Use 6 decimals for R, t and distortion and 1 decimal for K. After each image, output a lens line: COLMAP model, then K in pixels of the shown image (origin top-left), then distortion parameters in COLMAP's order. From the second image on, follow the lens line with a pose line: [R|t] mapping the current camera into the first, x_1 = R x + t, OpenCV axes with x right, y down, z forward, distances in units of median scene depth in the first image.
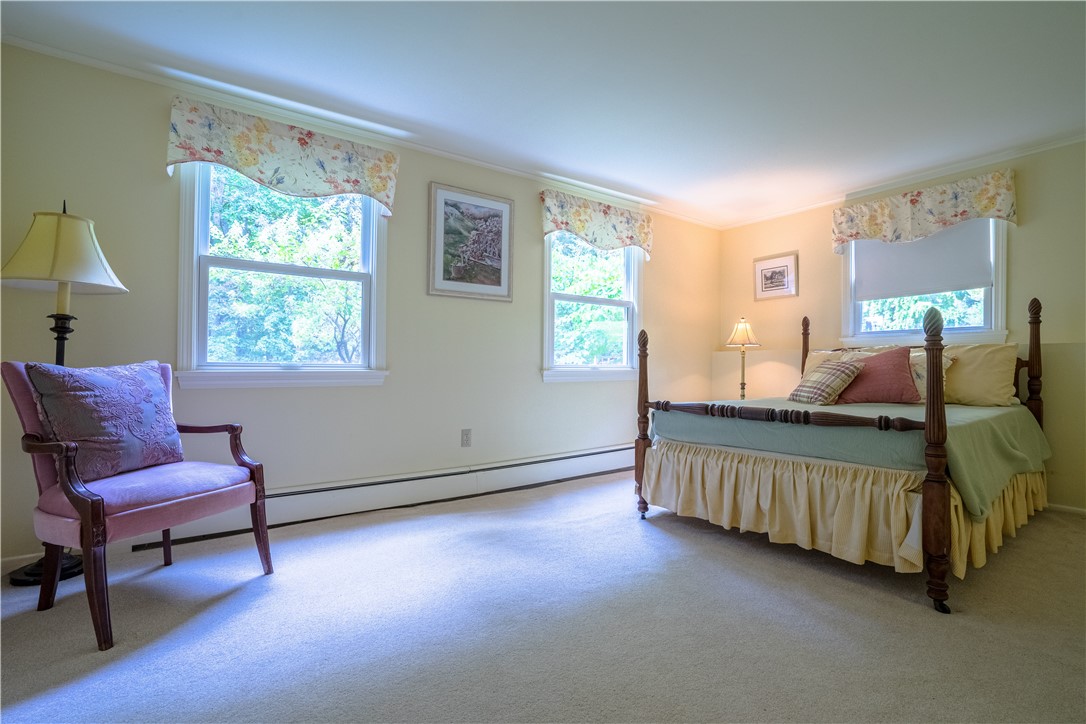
lens RADIAL K [[490.6, 0, 543.2], [0, 490.6, 363.6], [0, 0, 1]] dist [-0.027852, 0.024925]
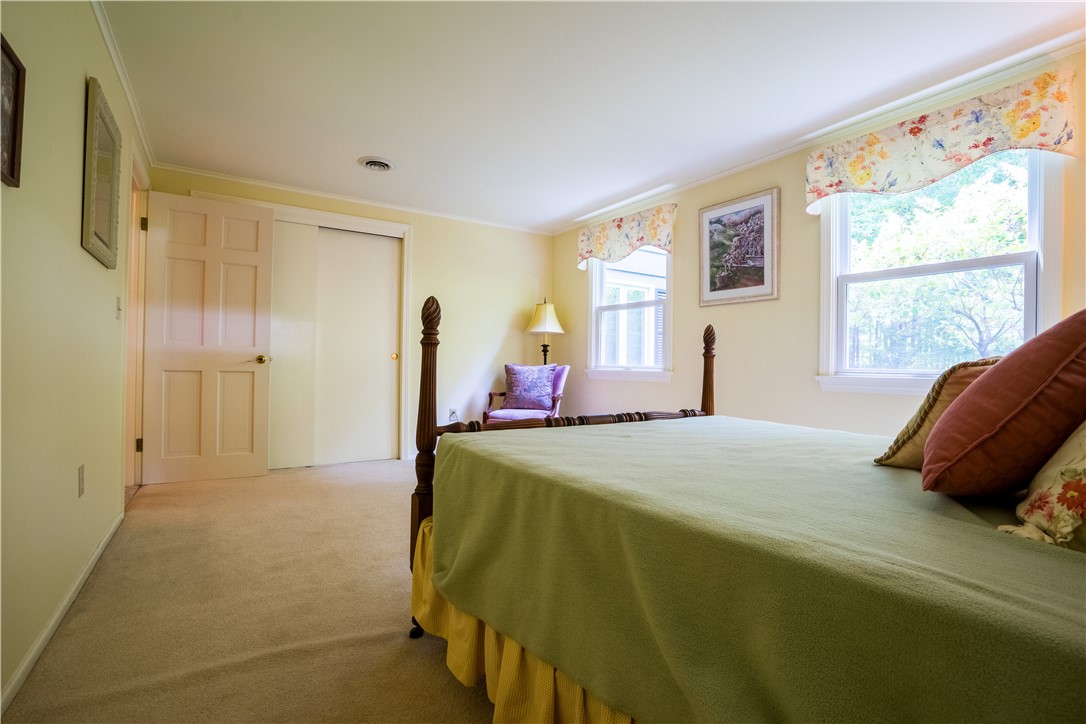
lens RADIAL K [[490.6, 0, 543.2], [0, 490.6, 363.6], [0, 0, 1]] dist [-0.027852, 0.024925]
pose [[0.001036, -0.004558, -0.999989, 0.878806], [-0.014588, 0.999883, -0.004572, 0.002843], [0.999893, 0.014593, 0.000970, 0.603688]]
